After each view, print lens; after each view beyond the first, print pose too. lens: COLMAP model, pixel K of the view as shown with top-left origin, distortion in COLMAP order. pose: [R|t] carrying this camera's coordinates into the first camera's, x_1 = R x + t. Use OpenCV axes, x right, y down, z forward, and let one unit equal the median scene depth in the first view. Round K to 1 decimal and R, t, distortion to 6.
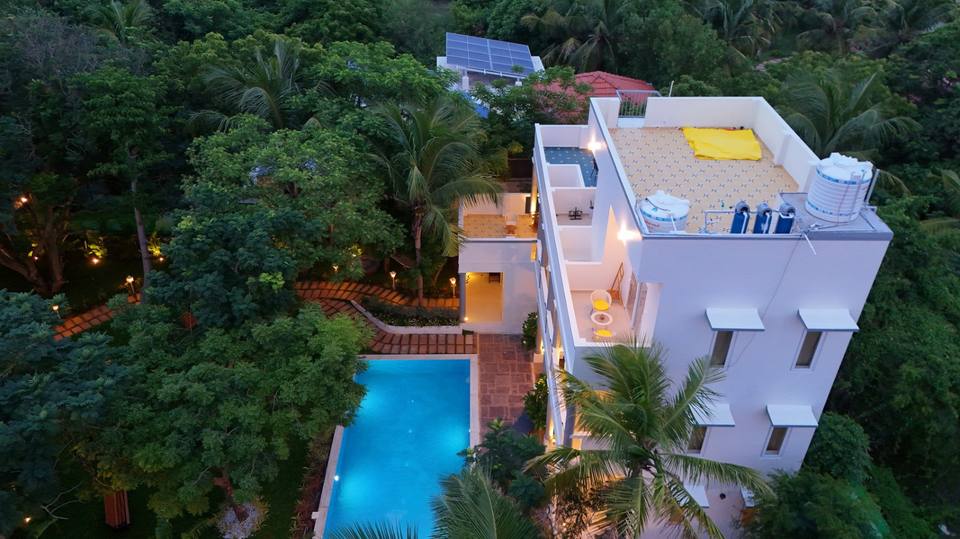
lens RADIAL K [[702.7, 0, 480.0], [0, 702.7, 269.5], [0, 0, 1]] dist [0.030705, -0.002697]
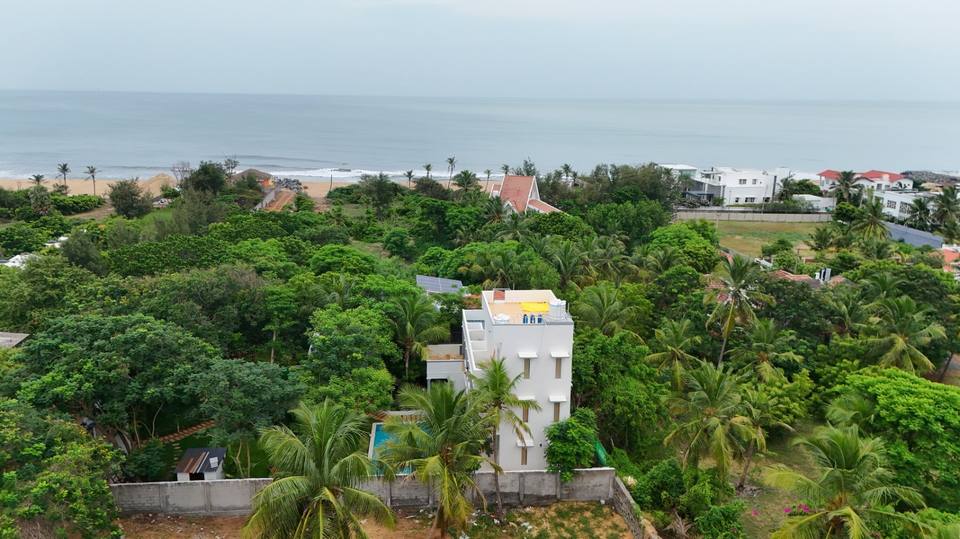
lens RADIAL K [[702.7, 0, 480.0], [0, 702.7, 269.5], [0, 0, 1]] dist [0.030705, -0.002697]
pose [[0.997278, -0.012991, 0.072576, -0.023161], [0.037890, 0.934730, -0.353334, 0.481513], [-0.063249, 0.355122, 0.932678, -1.143477]]
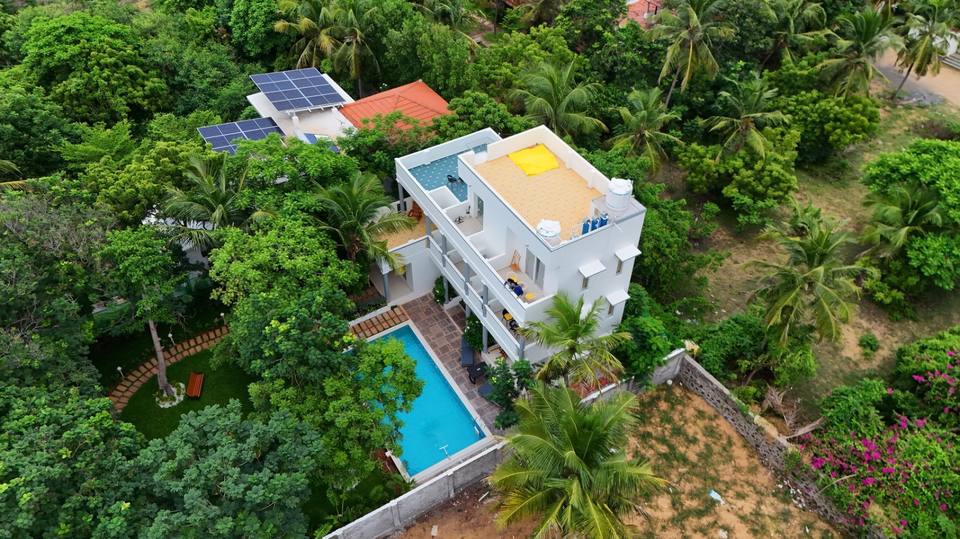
lens RADIAL K [[702.7, 0, 480.0], [0, 702.7, 269.5], [0, 0, 1]] dist [0.030705, -0.002697]
pose [[0.858853, -0.362917, 0.361473, -0.422733], [0.290866, 0.926424, 0.239032, -0.325726], [-0.421626, -0.100153, 0.901222, -0.450590]]
